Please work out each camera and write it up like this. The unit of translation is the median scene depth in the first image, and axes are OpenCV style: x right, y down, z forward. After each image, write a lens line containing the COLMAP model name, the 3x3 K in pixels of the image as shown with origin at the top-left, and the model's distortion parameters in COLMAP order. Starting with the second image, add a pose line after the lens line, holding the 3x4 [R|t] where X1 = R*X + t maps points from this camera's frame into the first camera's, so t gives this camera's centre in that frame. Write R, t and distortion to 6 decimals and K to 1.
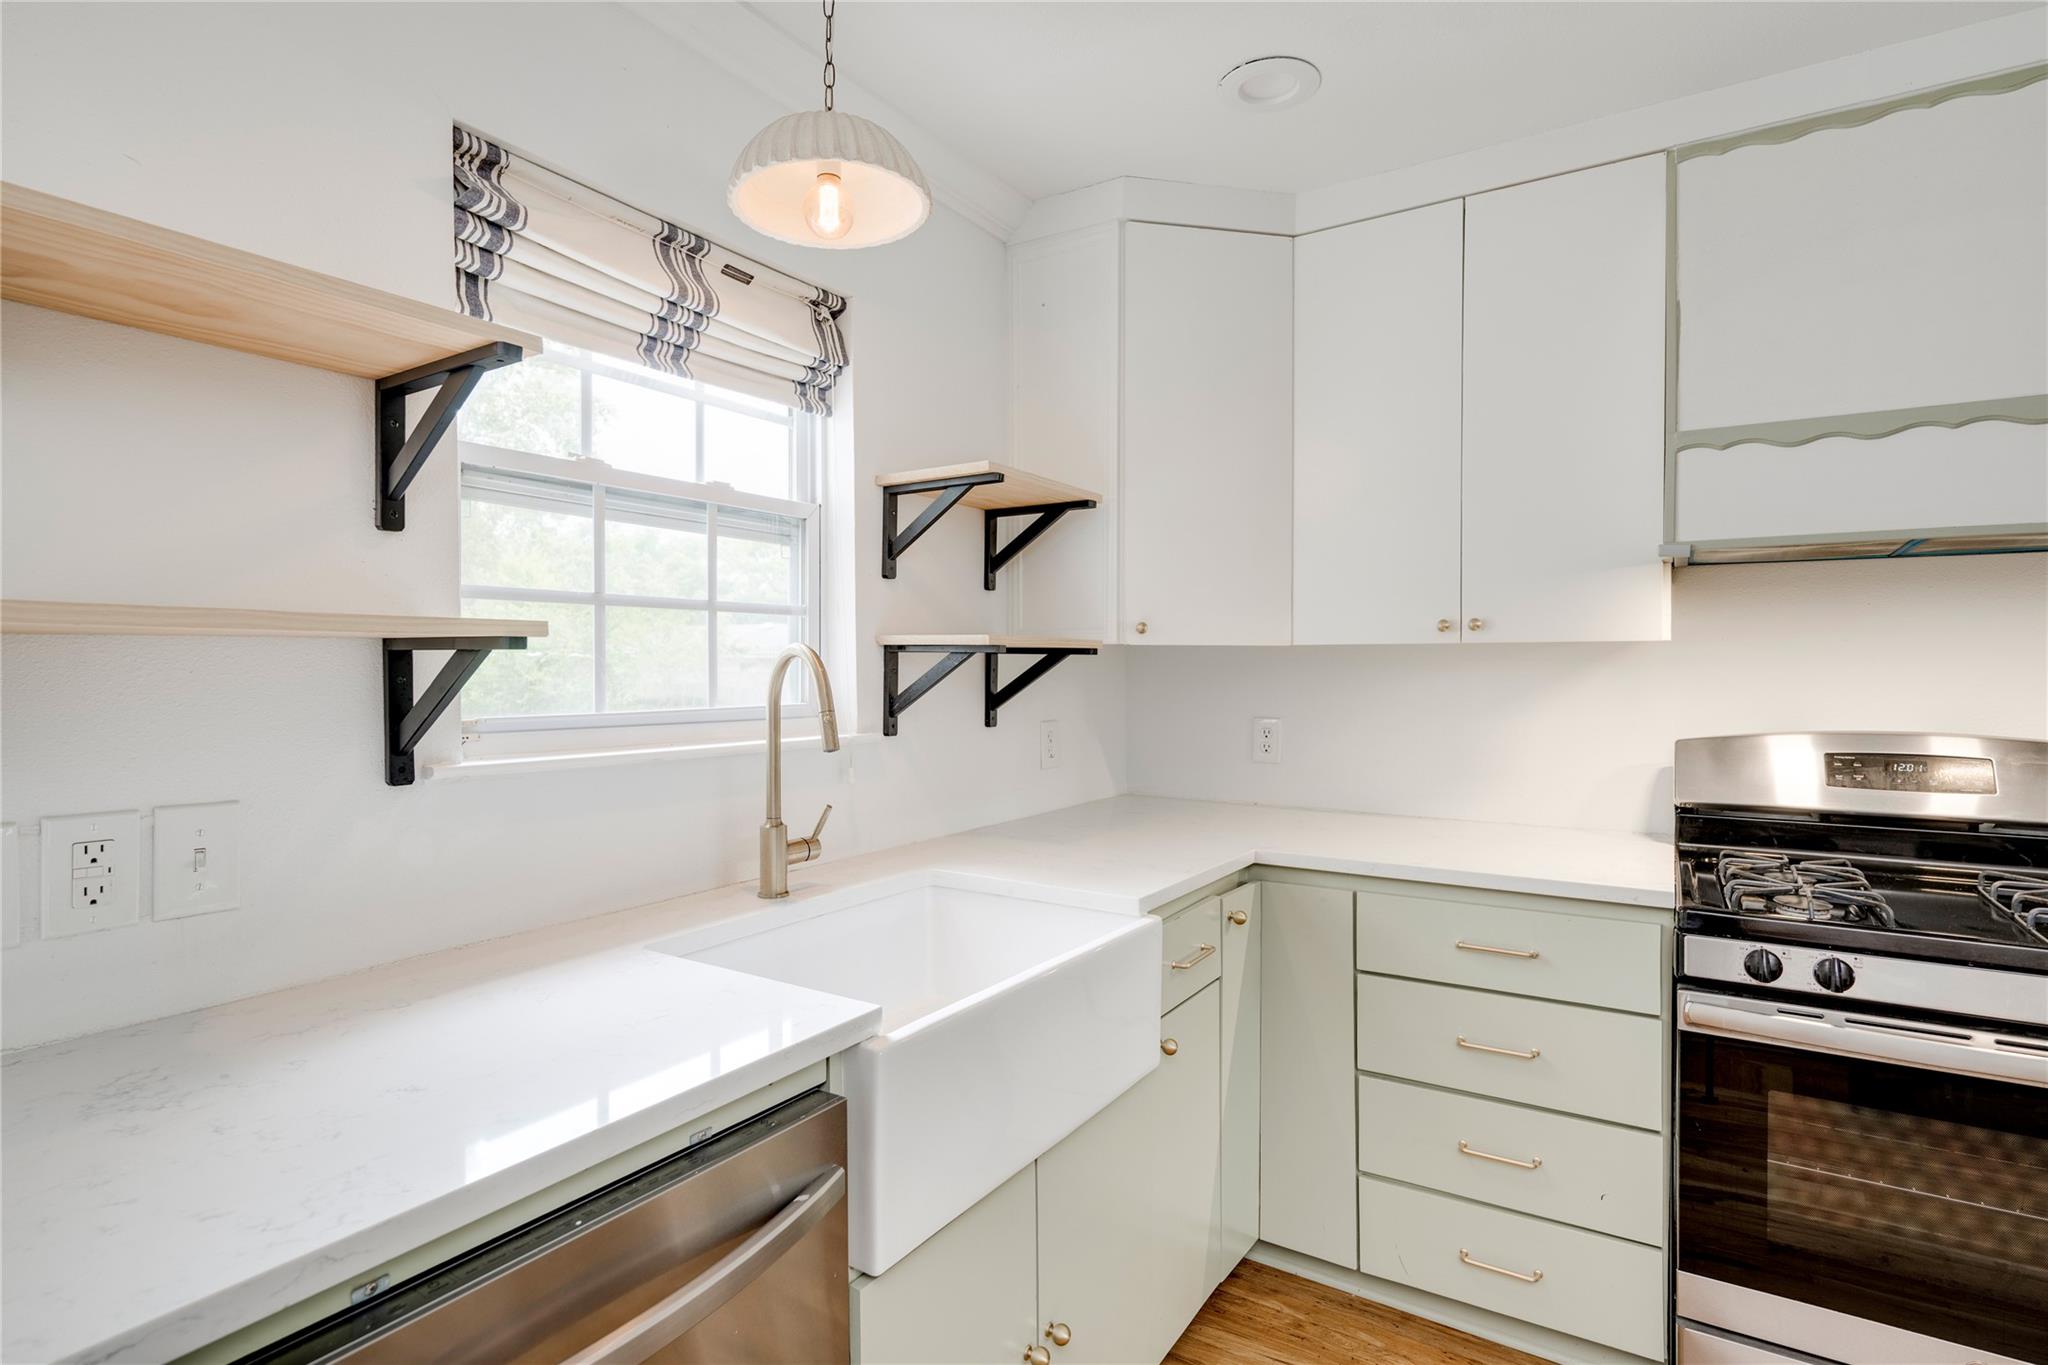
lens RADIAL K [[1008.6, 0, 1035.2], [0, 1008.6, 673.9], [0, 0, 1]] dist [0.001055, -0.003845]
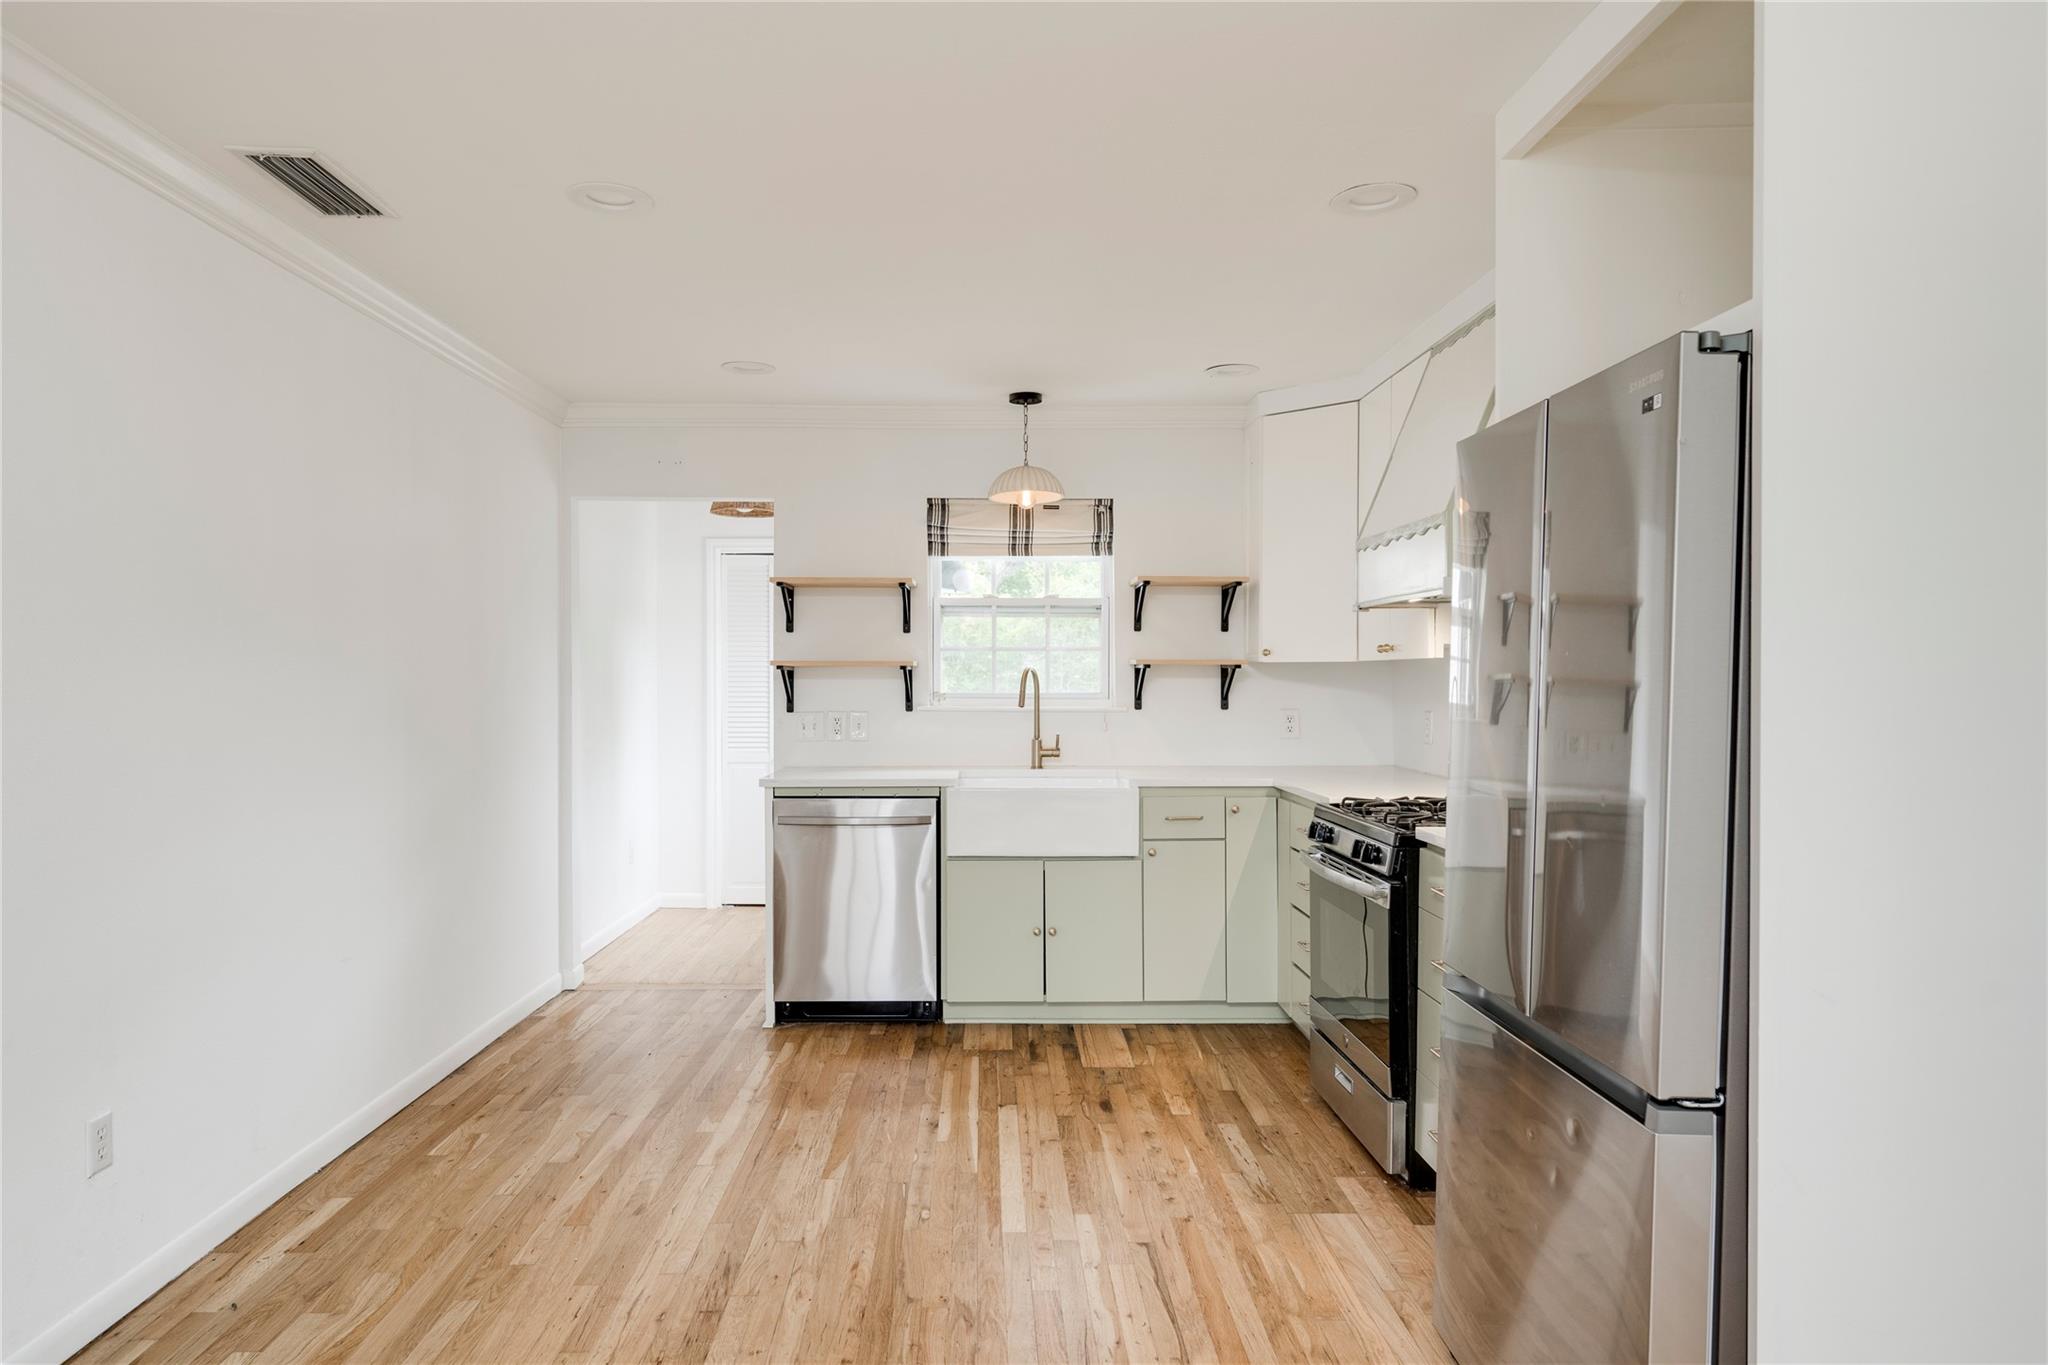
lens RADIAL K [[1257.1, 0, 1005.2], [0, 1257.1, 688.0], [0, 0, 1]] dist [-0.001038, -0.000594]
pose [[0.559135, 0.007741, -0.829040, 1.973298], [-0.007132, 0.999964, 0.004527, 0.010036], [0.829046, 0.003382, 0.559170, -0.685315]]
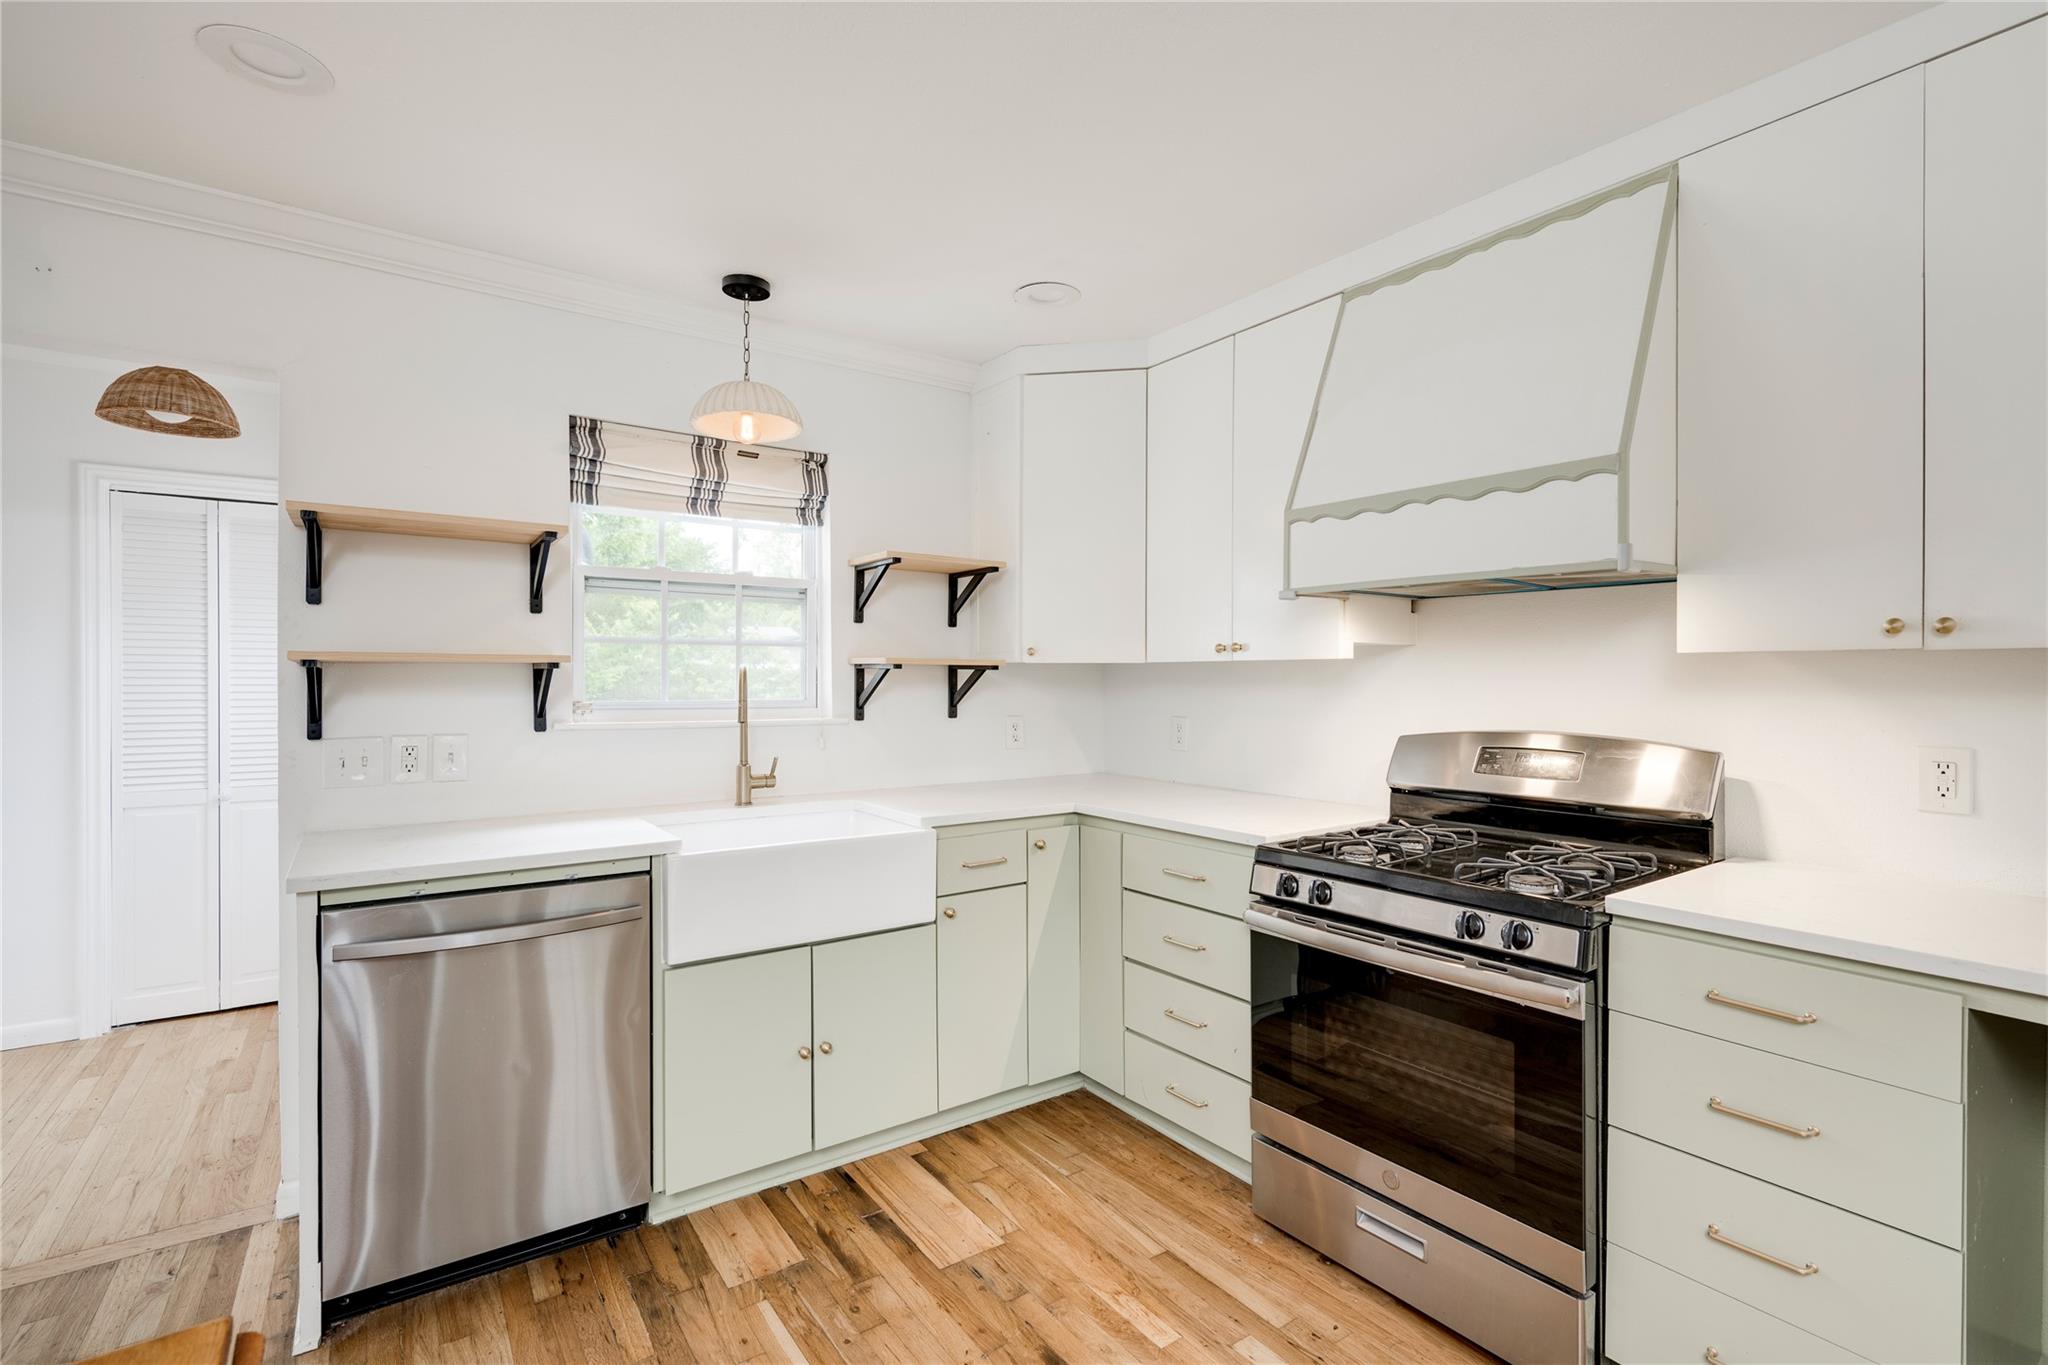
lens RADIAL K [[927.8, 0, 1030.4], [0, 927.8, 680.7], [0, 0, 1]] dist [-0.003139, 0.000714]
pose [[0.929345, 0.002878, -0.369201, 0.727407], [-0.005046, 0.999975, -0.004909, 0.004448], [0.369178, 0.006425, 0.929337, -0.305838]]
